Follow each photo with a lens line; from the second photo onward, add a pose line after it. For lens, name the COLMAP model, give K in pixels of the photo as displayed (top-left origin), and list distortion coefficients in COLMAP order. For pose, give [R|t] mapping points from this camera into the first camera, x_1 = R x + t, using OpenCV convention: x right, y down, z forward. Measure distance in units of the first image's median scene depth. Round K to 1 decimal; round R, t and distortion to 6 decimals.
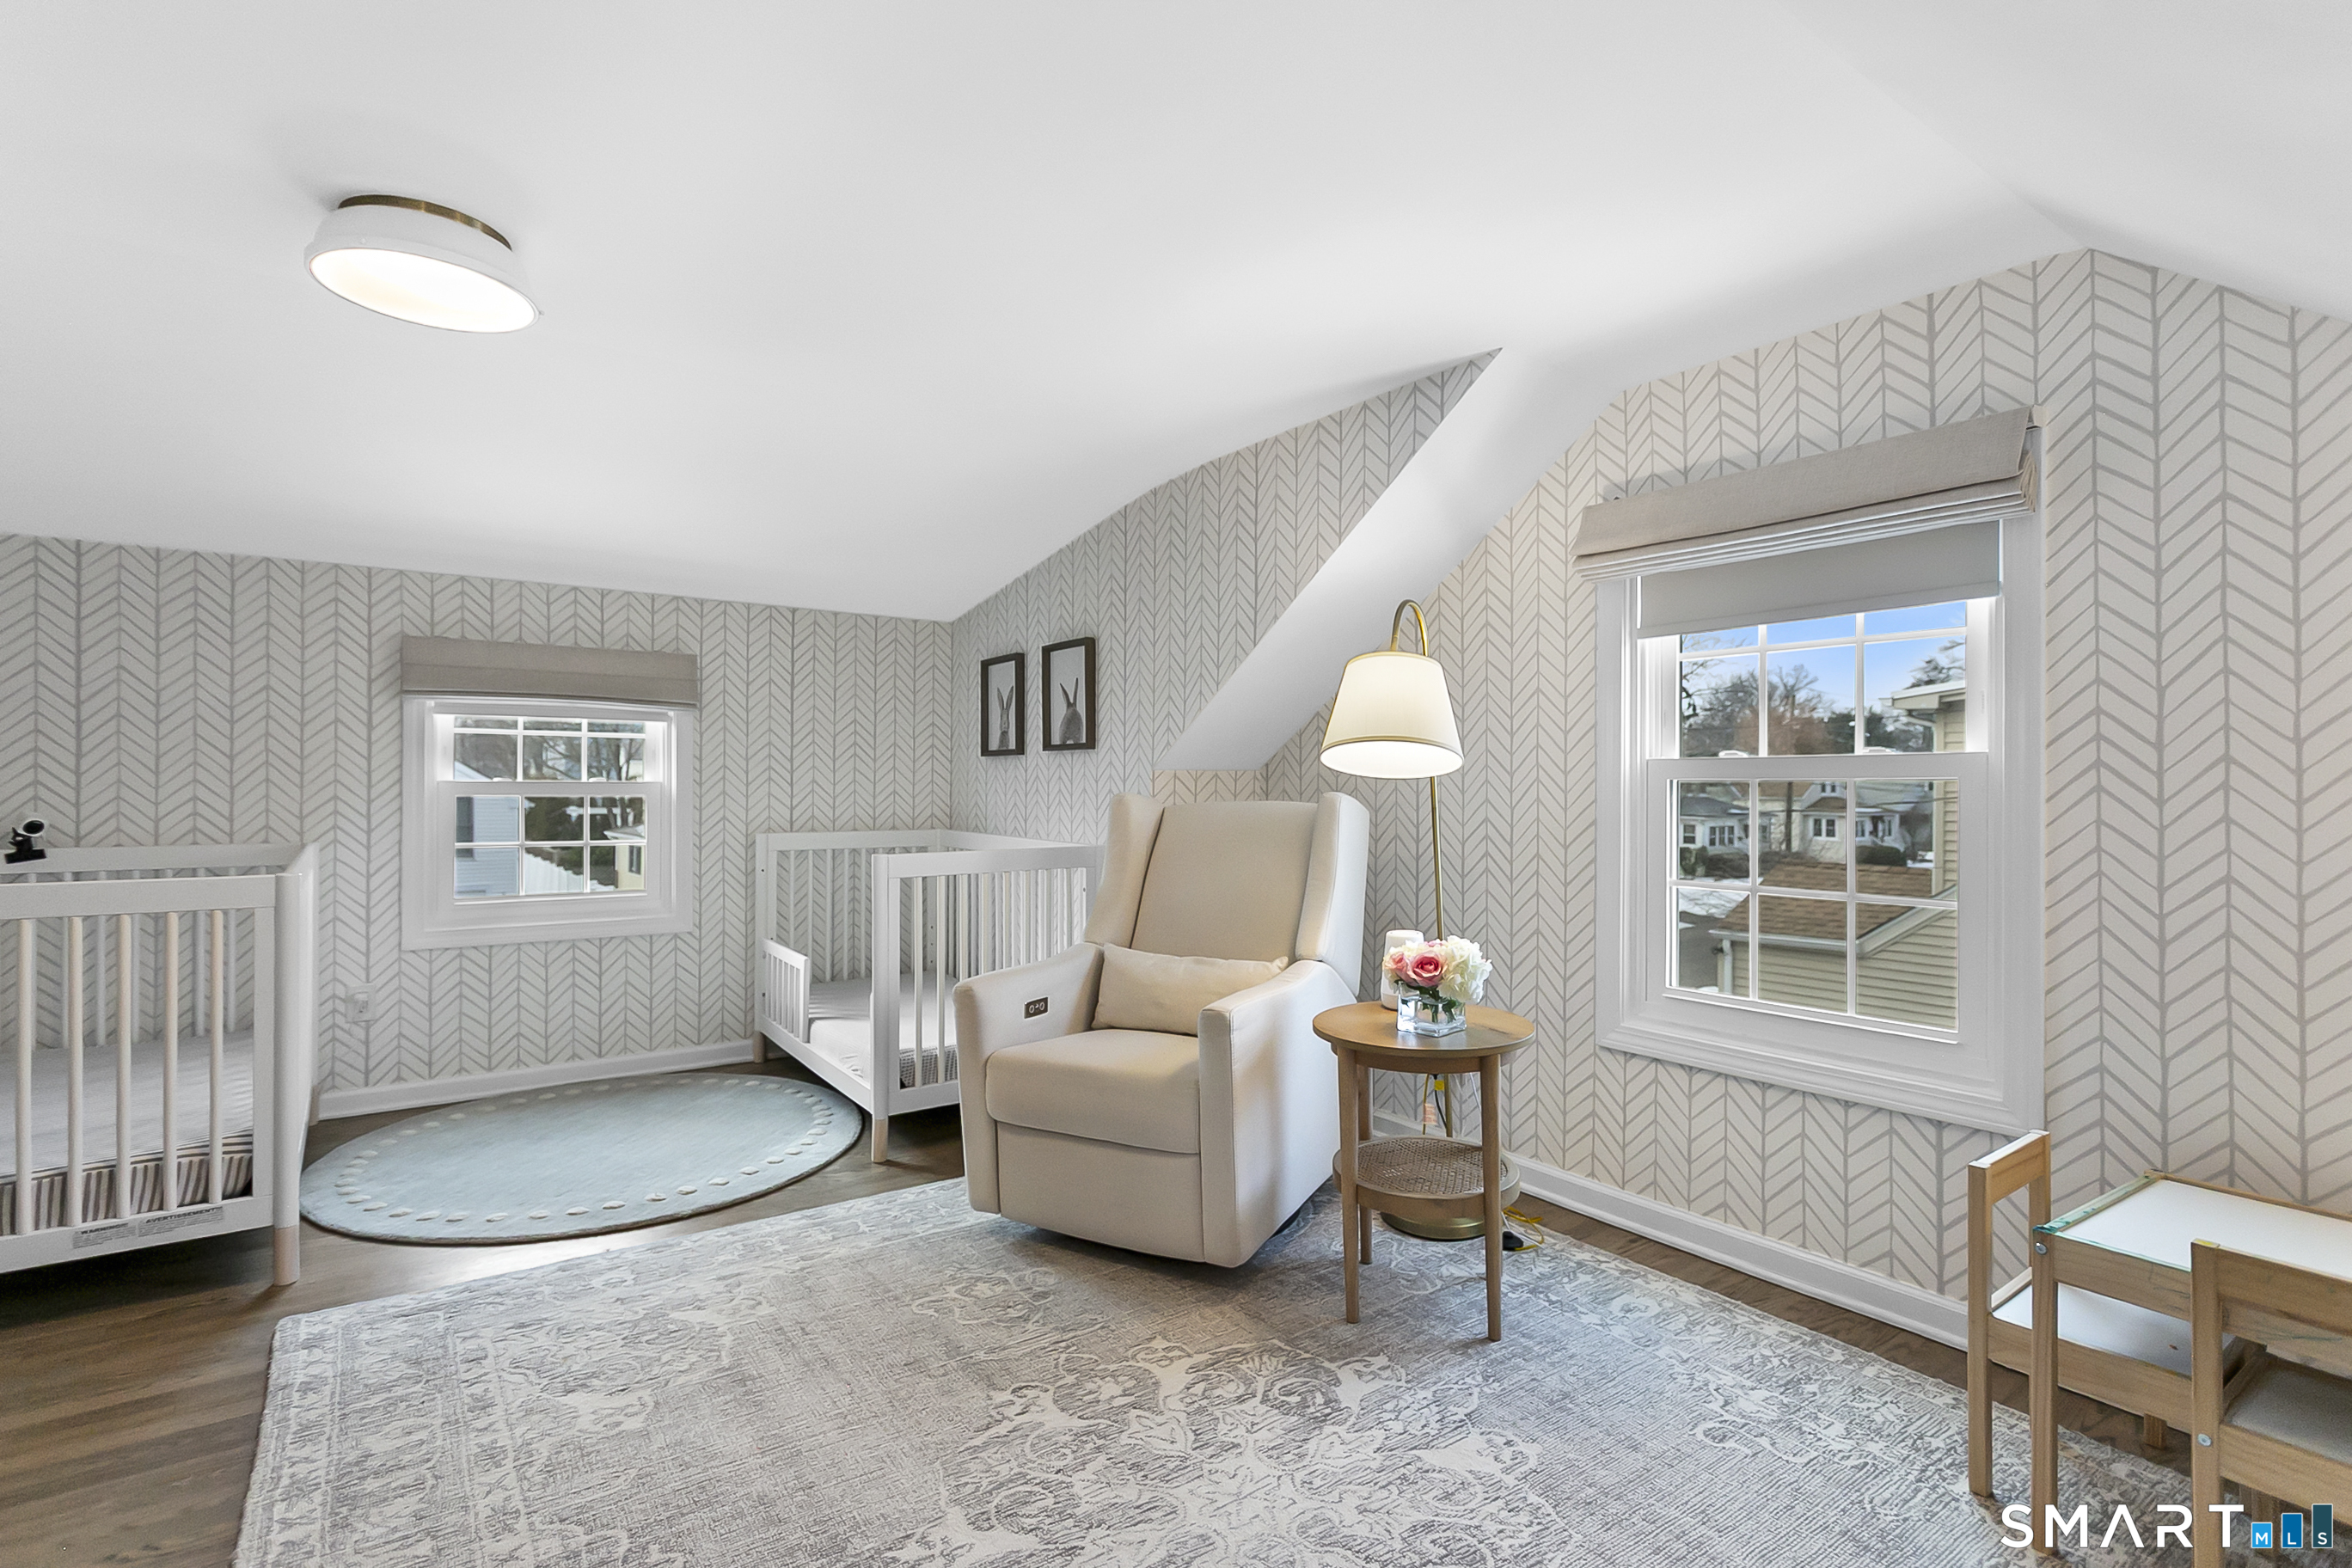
lens RADIAL K [[1116.7, 0, 1162.8], [0, 1116.7, 787.1], [0, 0, 1]] dist [0.009528, 0.001459]
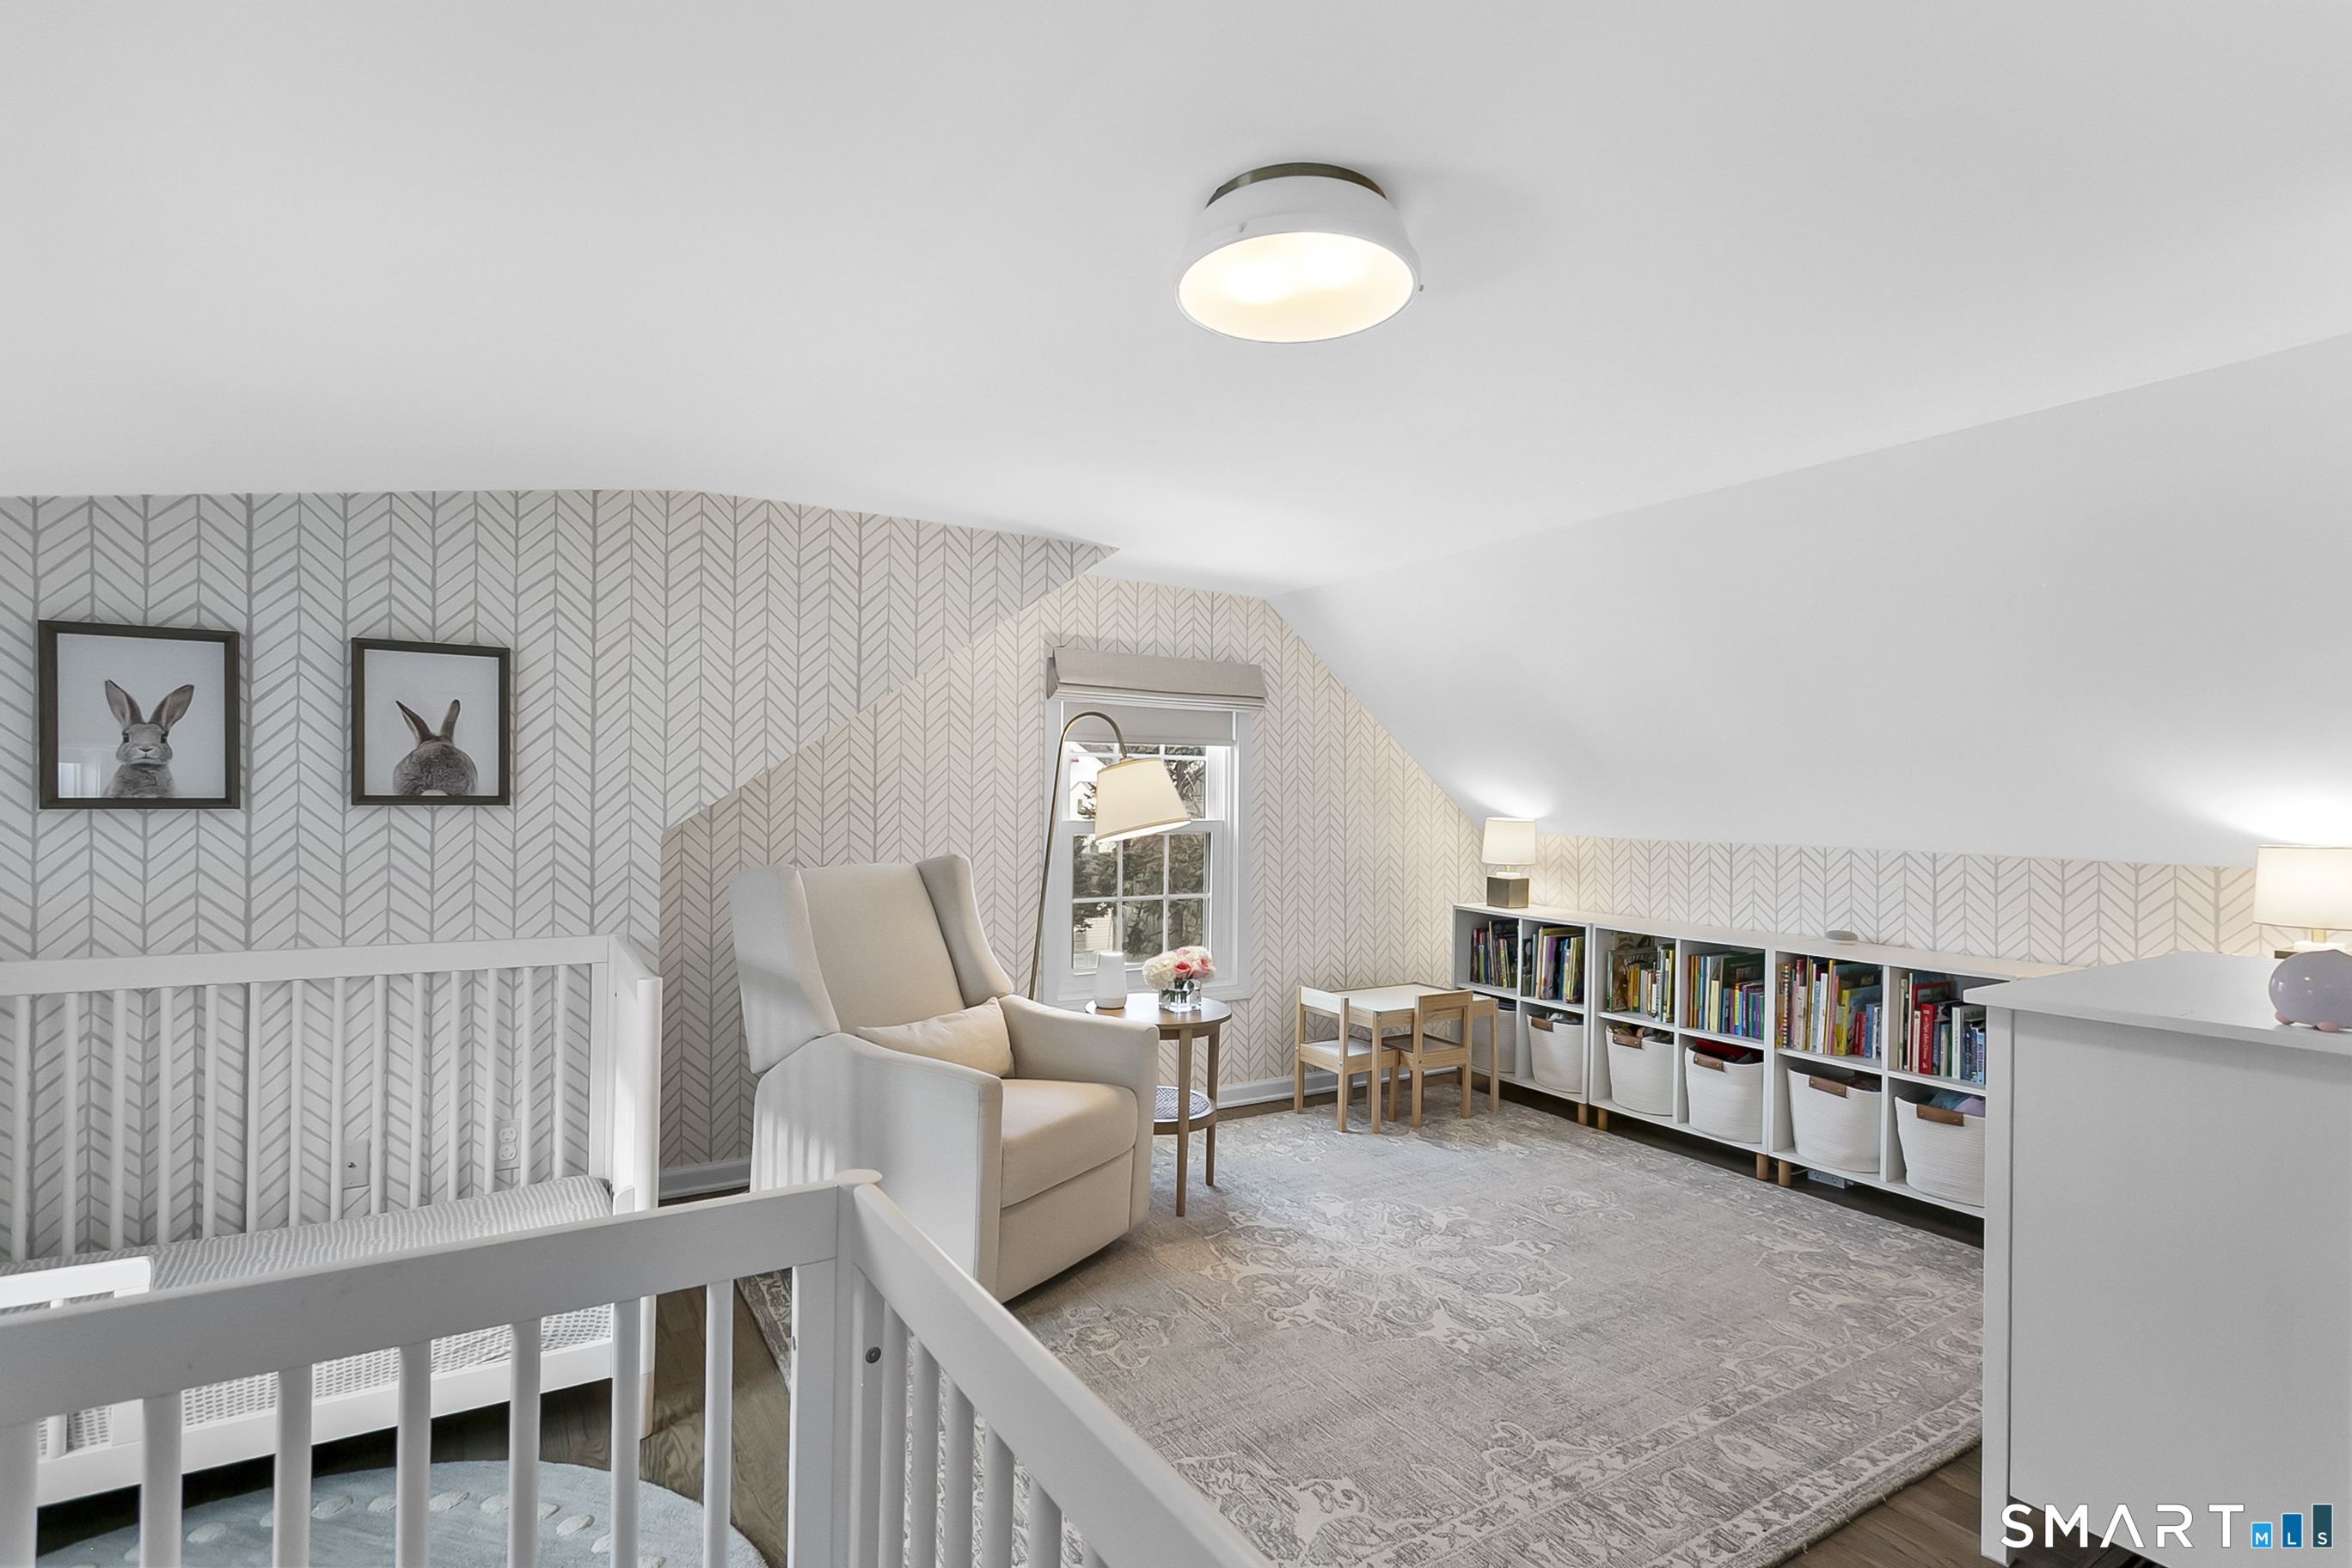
lens RADIAL K [[1116.7, 0, 1173.5], [0, 1116.7, 795.1], [0, 0, 1]] dist [0.009528, 0.001459]
pose [[0.064998, 0.010751, 0.997827, -1.108514], [0.005024, 0.999926, -0.011101, -0.045180], [-0.997873, 0.005735, 0.064939, 0.787729]]
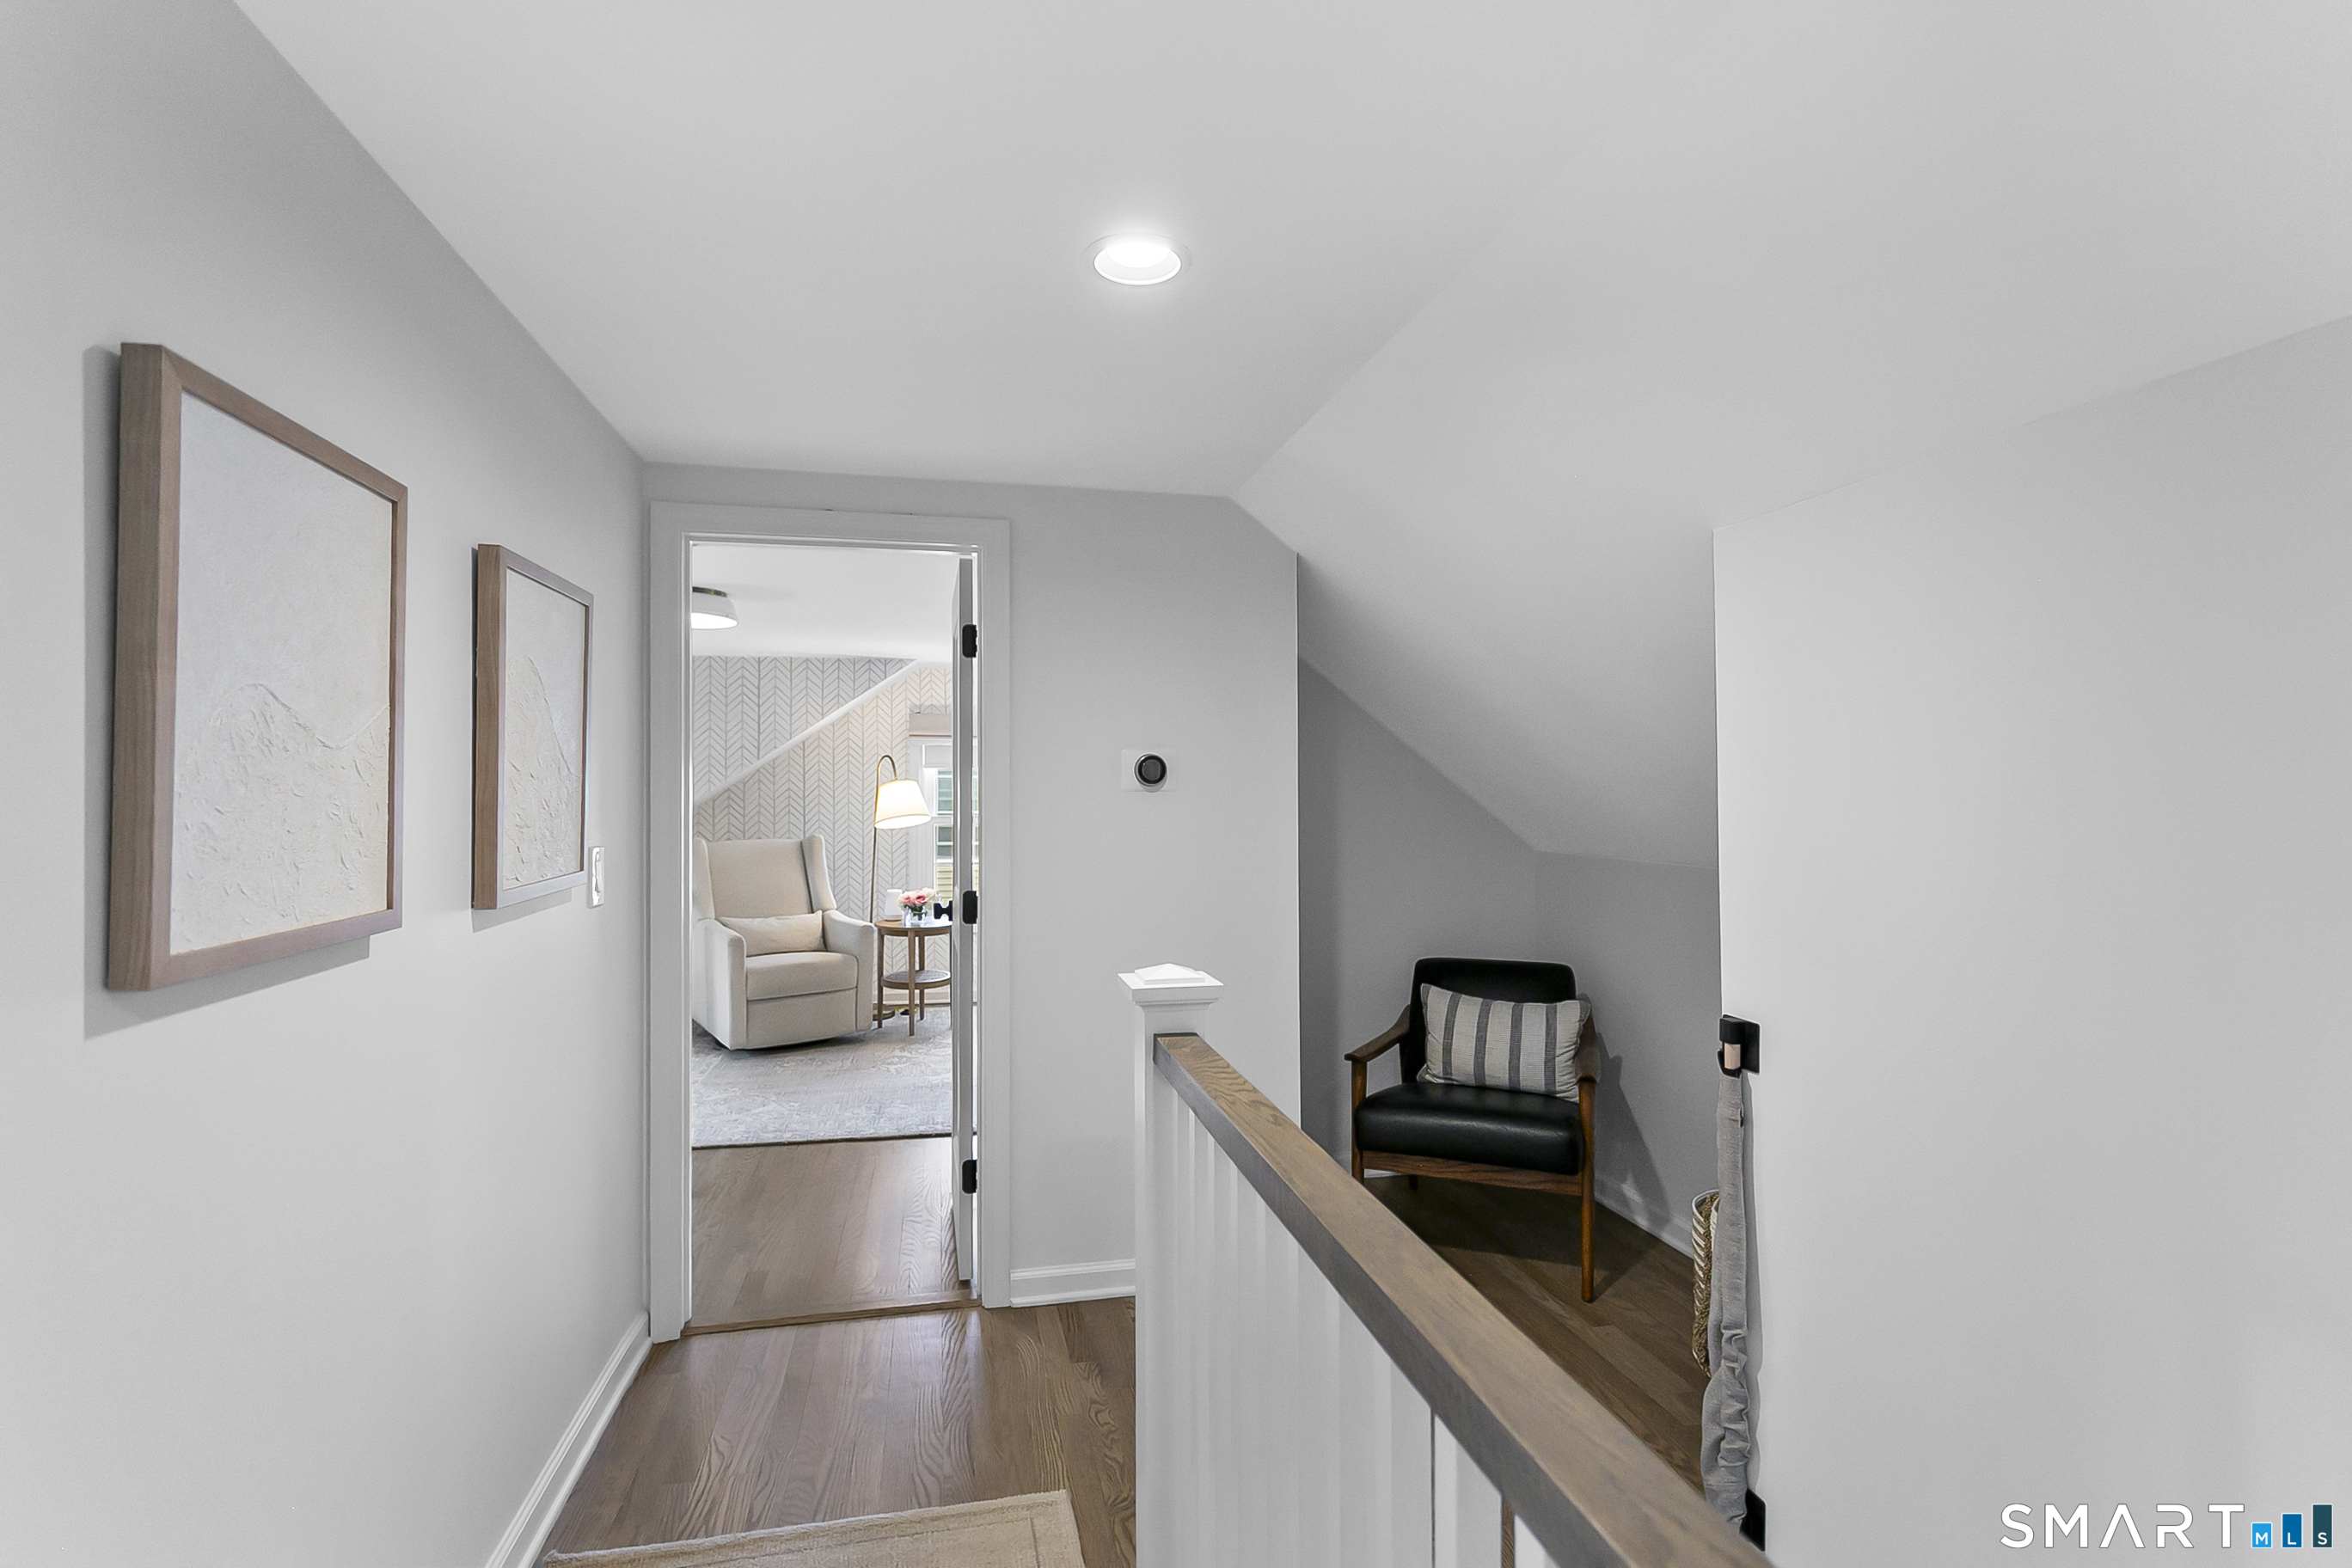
lens RADIAL K [[1116.7, 0, 1162.2], [0, 1116.7, 780.8], [0, 0, 1]] dist [0.009528, 0.001459]
pose [[0.410999, 0.016605, 0.911484, -1.712282], [0.010689, 0.999678, -0.023031, -0.044671], [-0.911573, 0.019209, 0.410689, -0.543537]]
